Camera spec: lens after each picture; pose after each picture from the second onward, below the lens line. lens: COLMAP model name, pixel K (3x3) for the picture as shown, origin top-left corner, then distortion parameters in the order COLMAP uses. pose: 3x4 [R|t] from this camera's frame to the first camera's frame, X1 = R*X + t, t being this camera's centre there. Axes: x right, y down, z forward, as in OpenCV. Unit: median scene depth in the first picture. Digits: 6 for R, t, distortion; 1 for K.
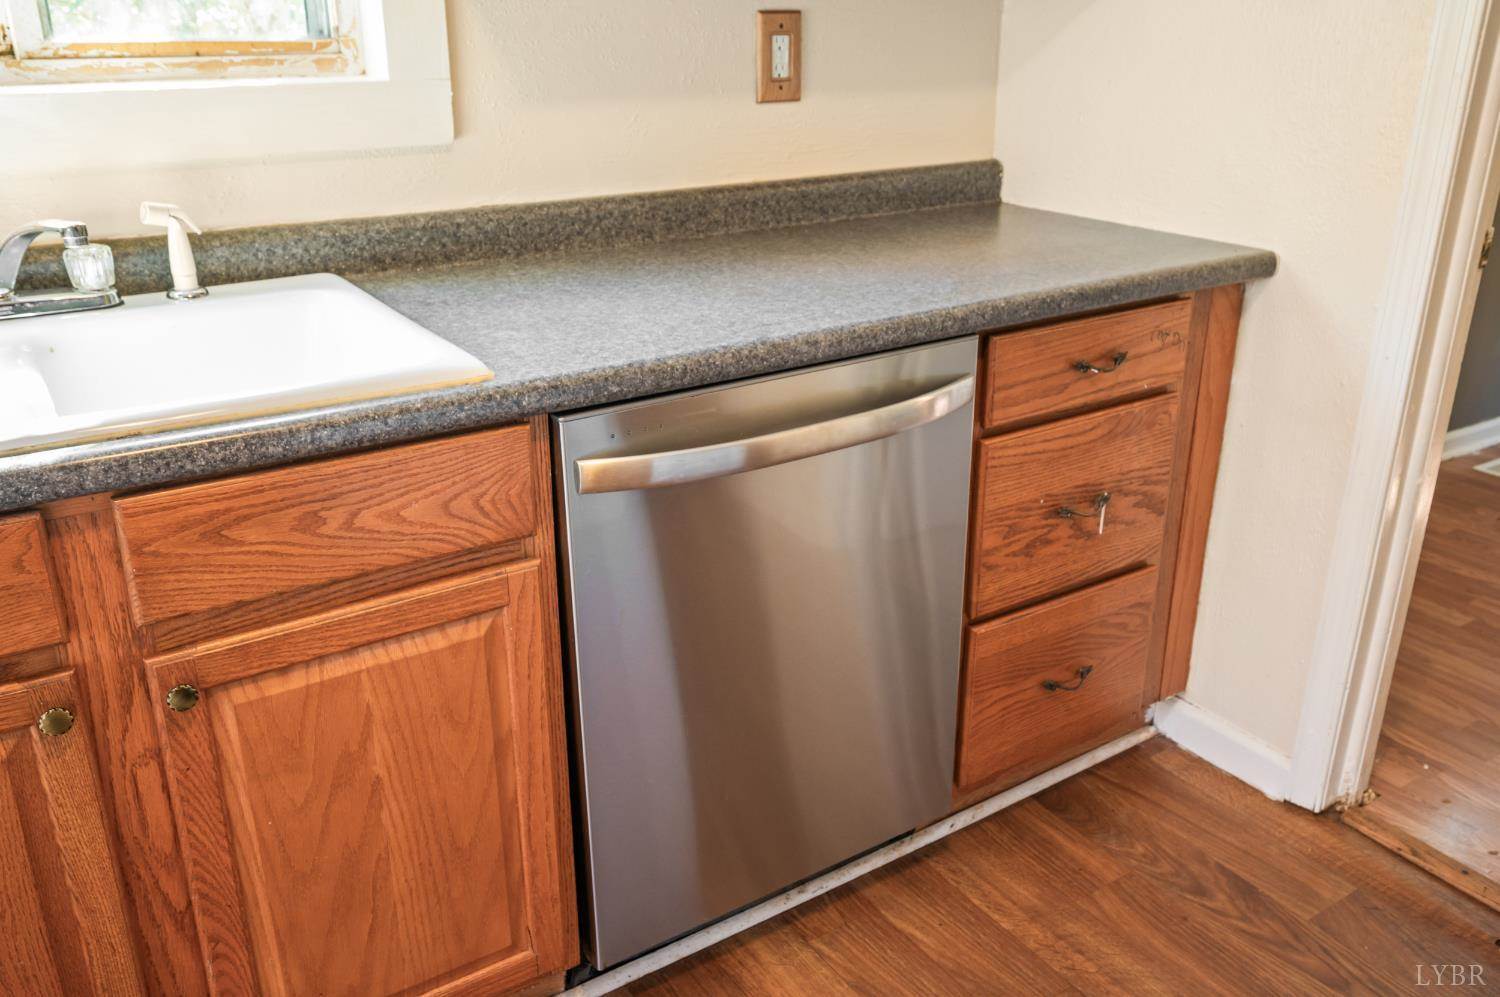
lens RADIAL K [[1277.7, 0, 753.6], [0, 1277.7, 501.3], [0, 0, 1]] dist [0.043338, -0.005508]
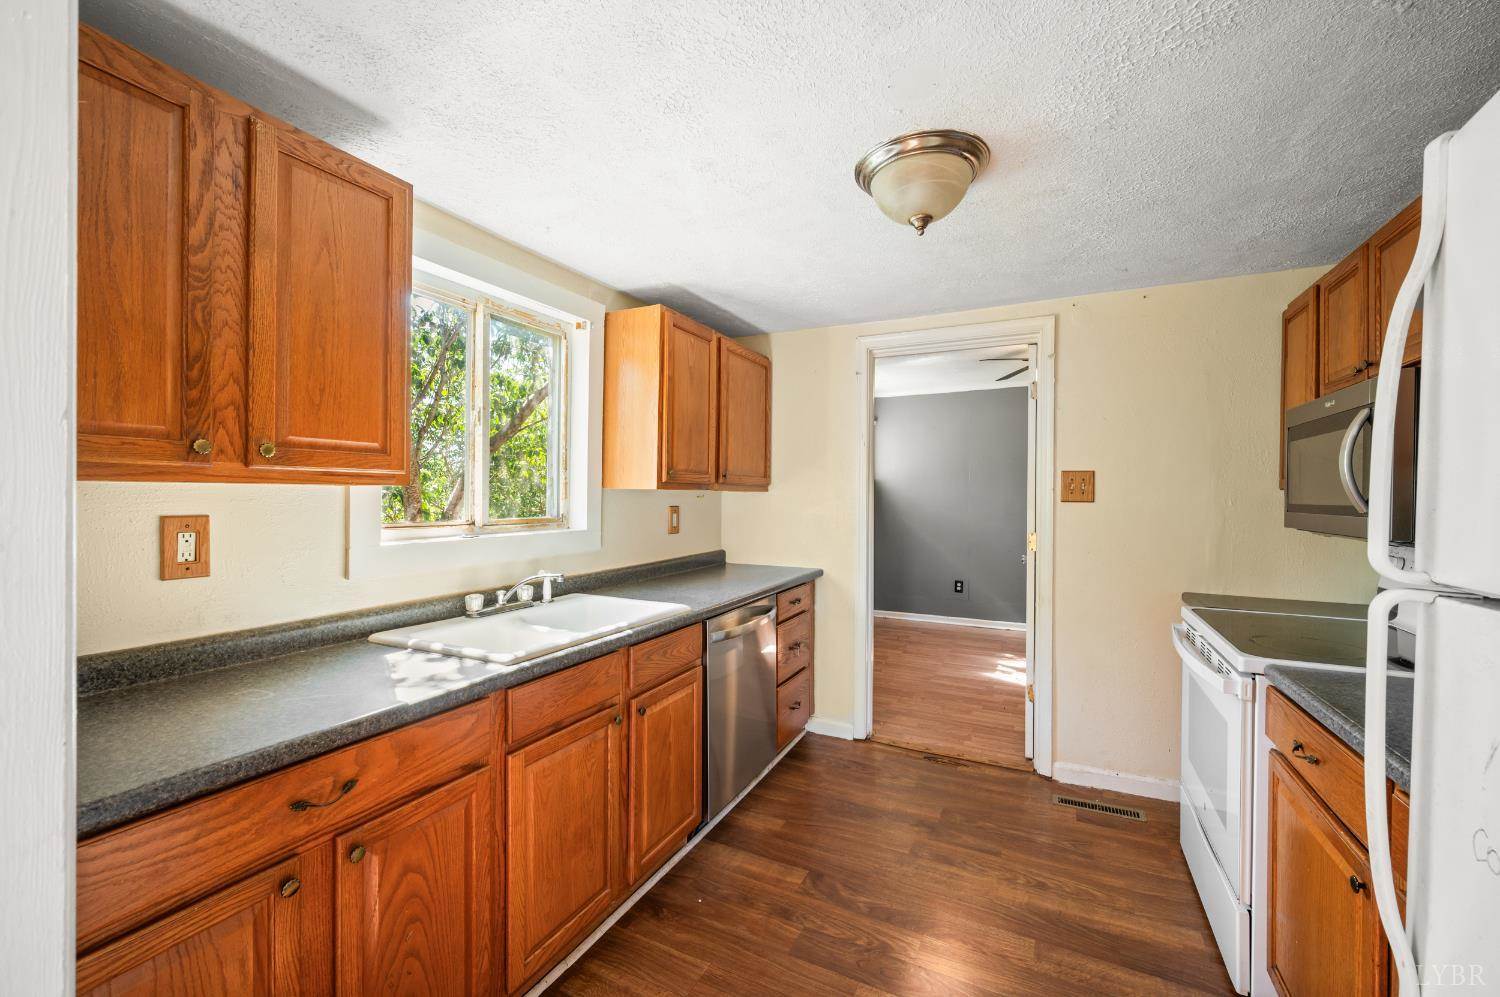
lens RADIAL K [[603.7, 0, 750.8], [0, 603.7, 497.9], [0, 0, 1]] dist [-0.003847, -0.000272]
pose [[0.872804, -0.003762, 0.488057, -0.564693], [0.179691, 0.932210, -0.314160, 0.107340], [-0.453789, 0.361899, 0.814312, -0.325015]]
